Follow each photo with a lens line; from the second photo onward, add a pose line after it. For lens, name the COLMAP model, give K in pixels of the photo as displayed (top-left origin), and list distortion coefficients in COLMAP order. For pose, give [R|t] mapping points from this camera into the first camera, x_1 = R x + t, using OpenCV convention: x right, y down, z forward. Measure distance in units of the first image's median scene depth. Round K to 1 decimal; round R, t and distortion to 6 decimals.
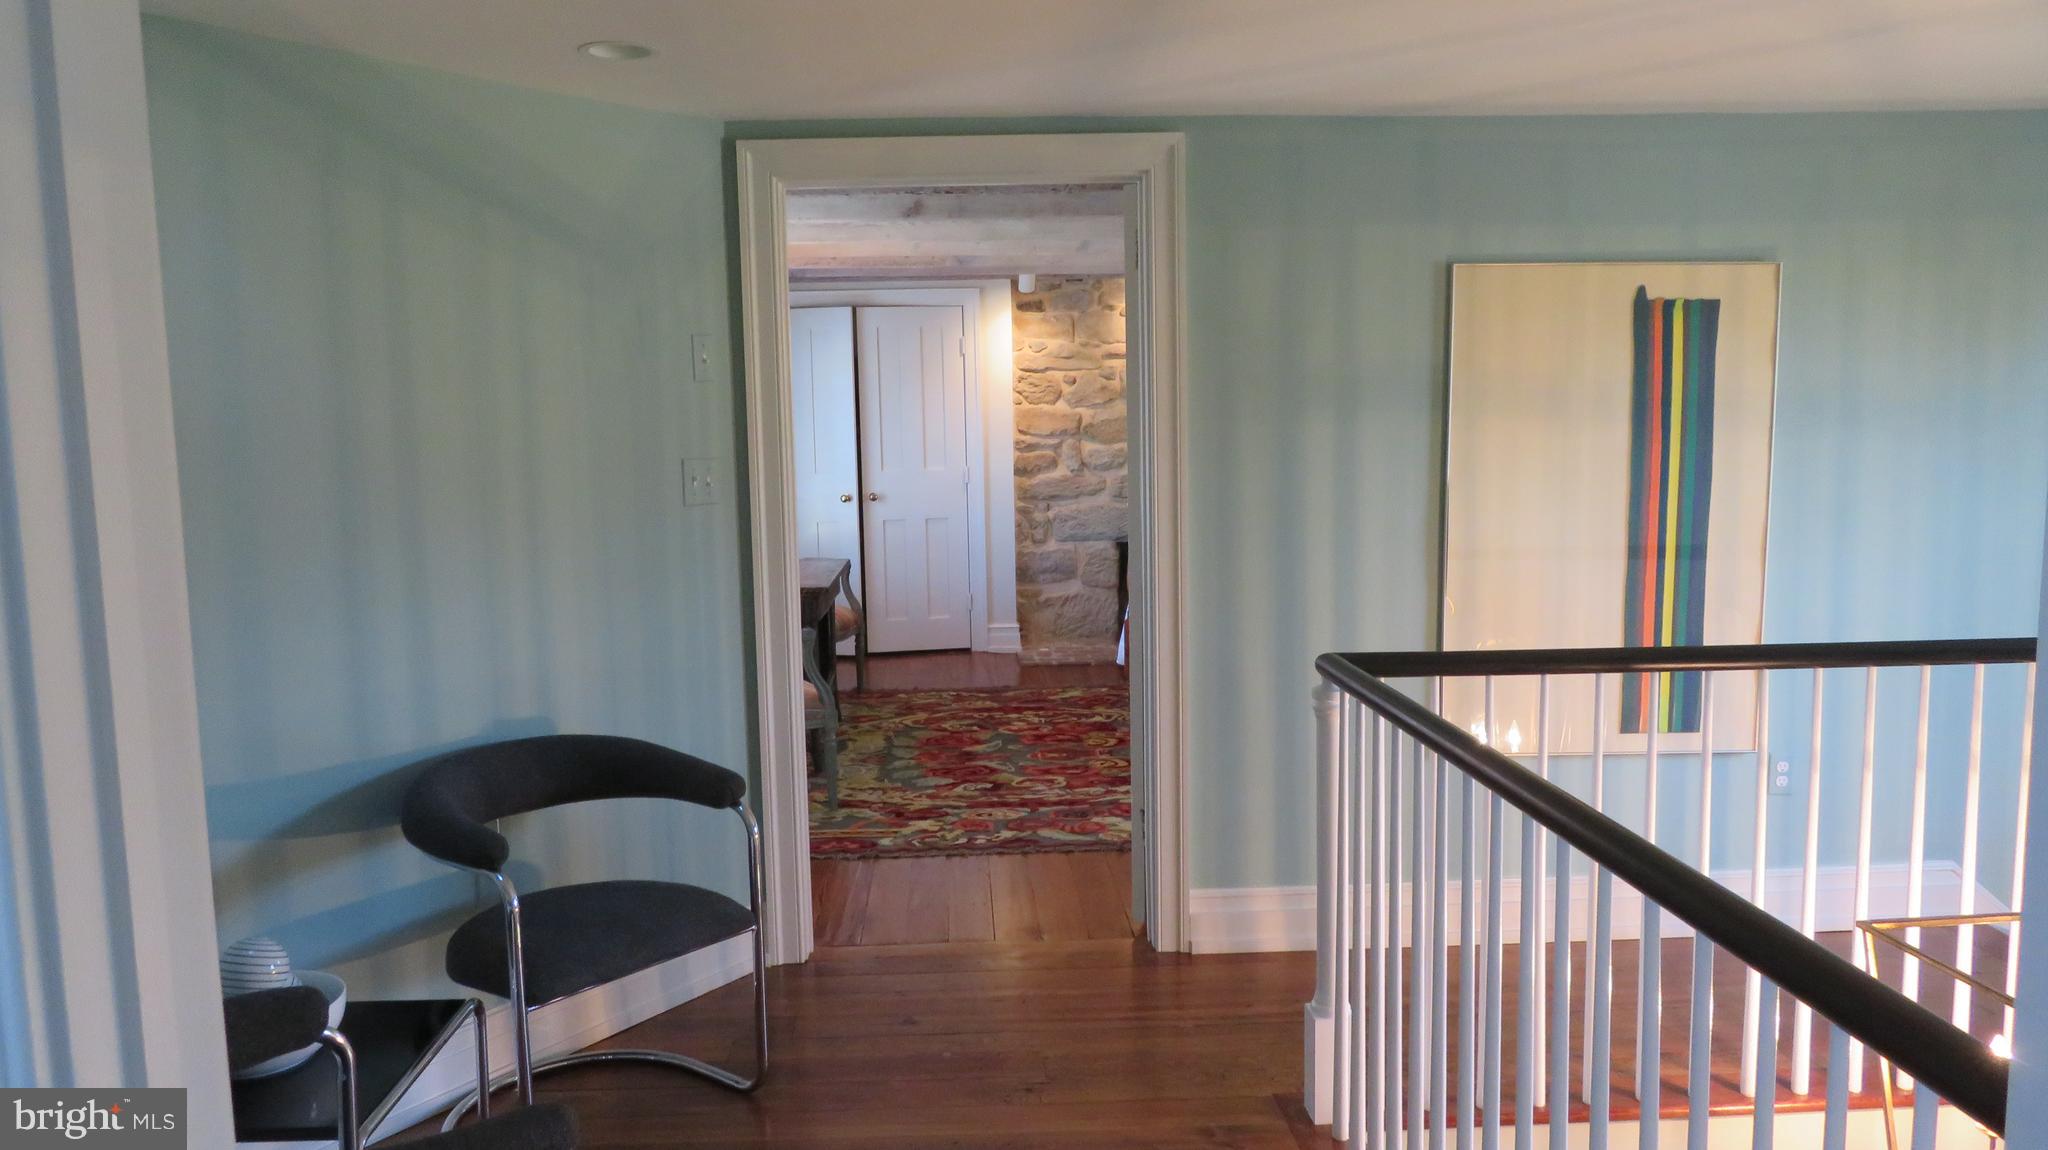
lens RADIAL K [[1480.0, 0, 1026.1], [0, 1480.0, 572.9], [0, 0, 1]] dist [0.006251, -0.000350]
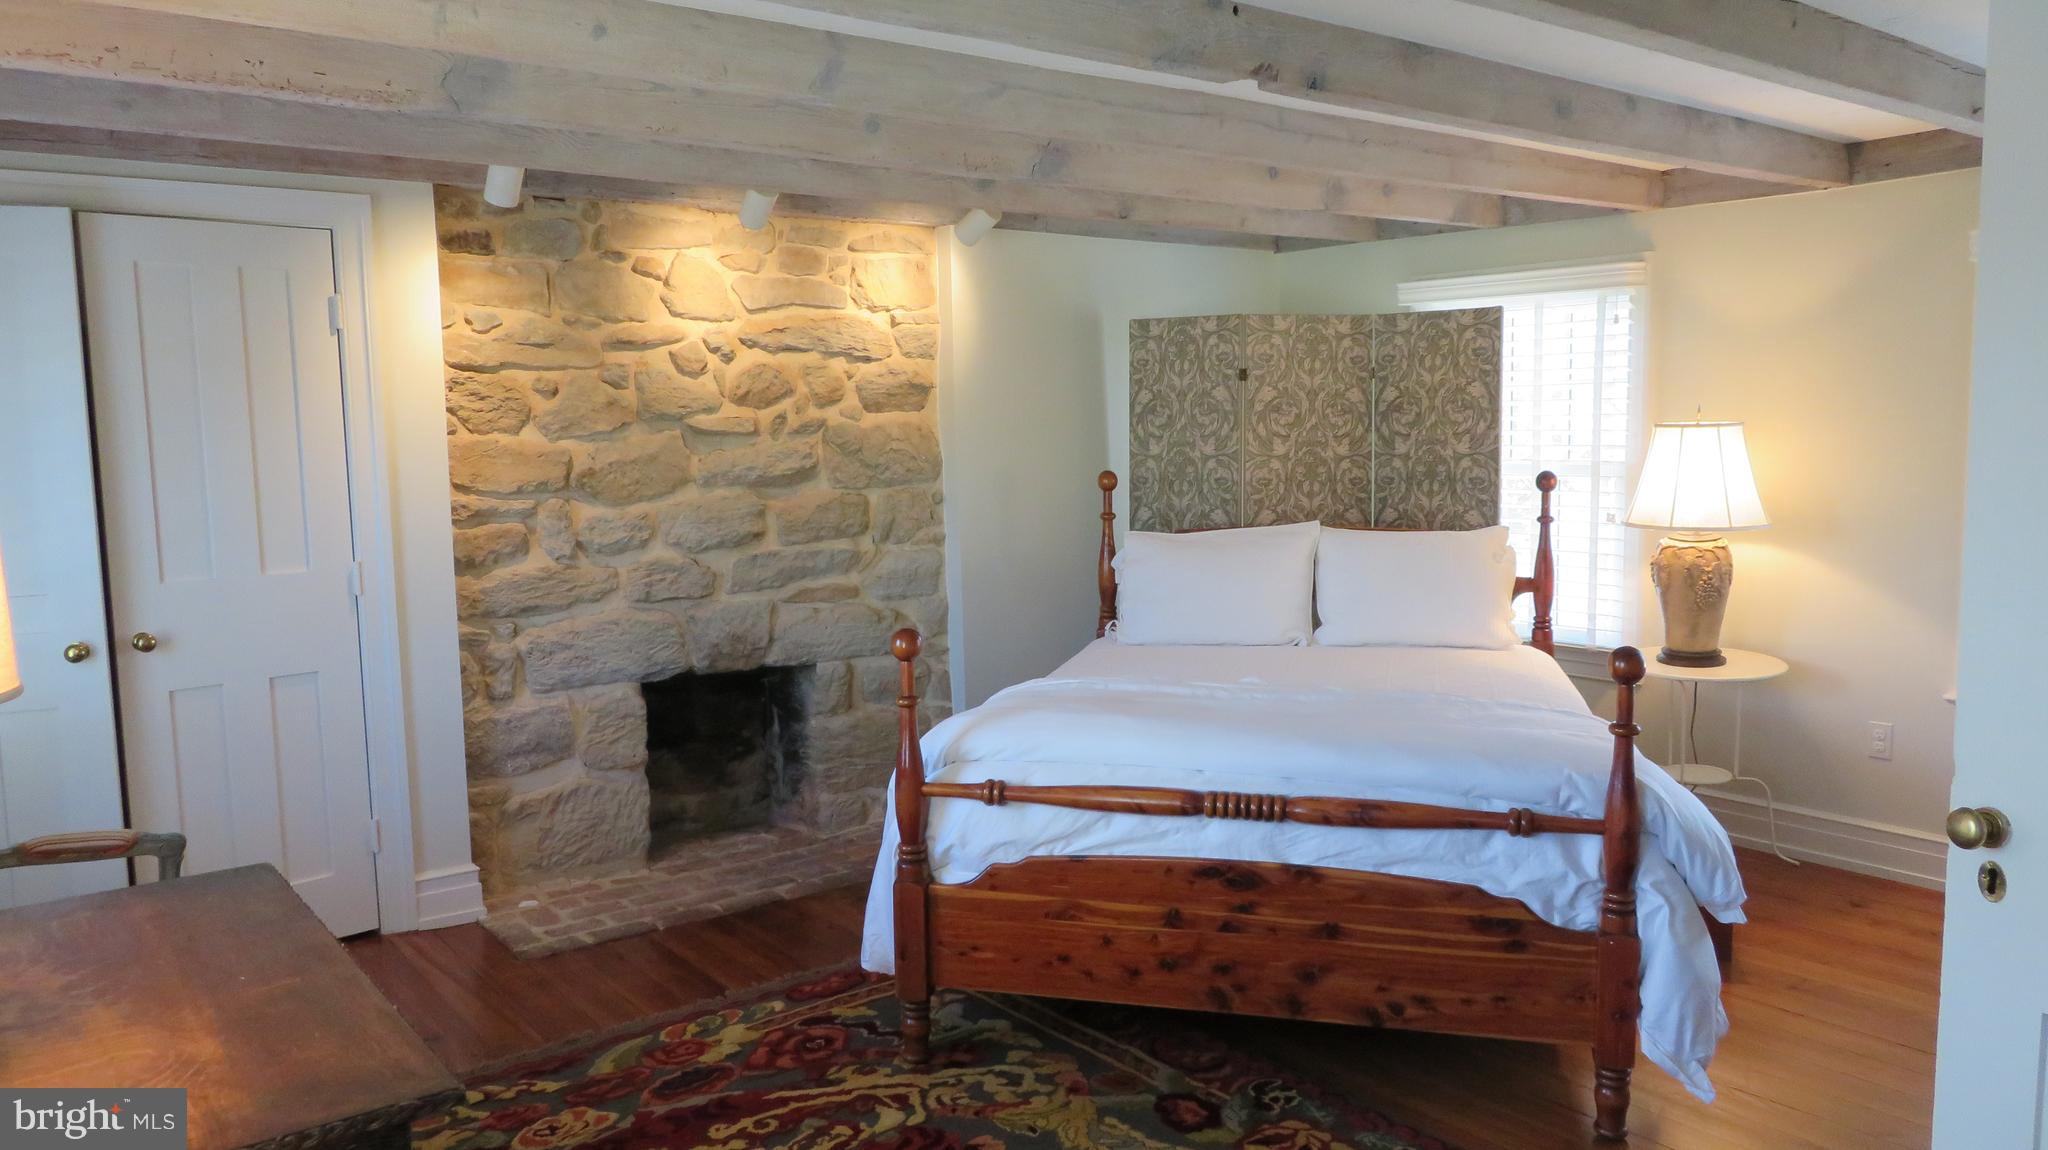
lens RADIAL K [[1480.0, 0, 1021.3], [0, 1480.0, 573.5], [0, 0, 1]] dist [0.006251, -0.000350]
pose [[0.823908, -0.059141, 0.563630, -0.132763], [0.072183, 0.997391, -0.000860, -0.051403], [-0.562108, 0.041393, 0.826027, 0.470115]]
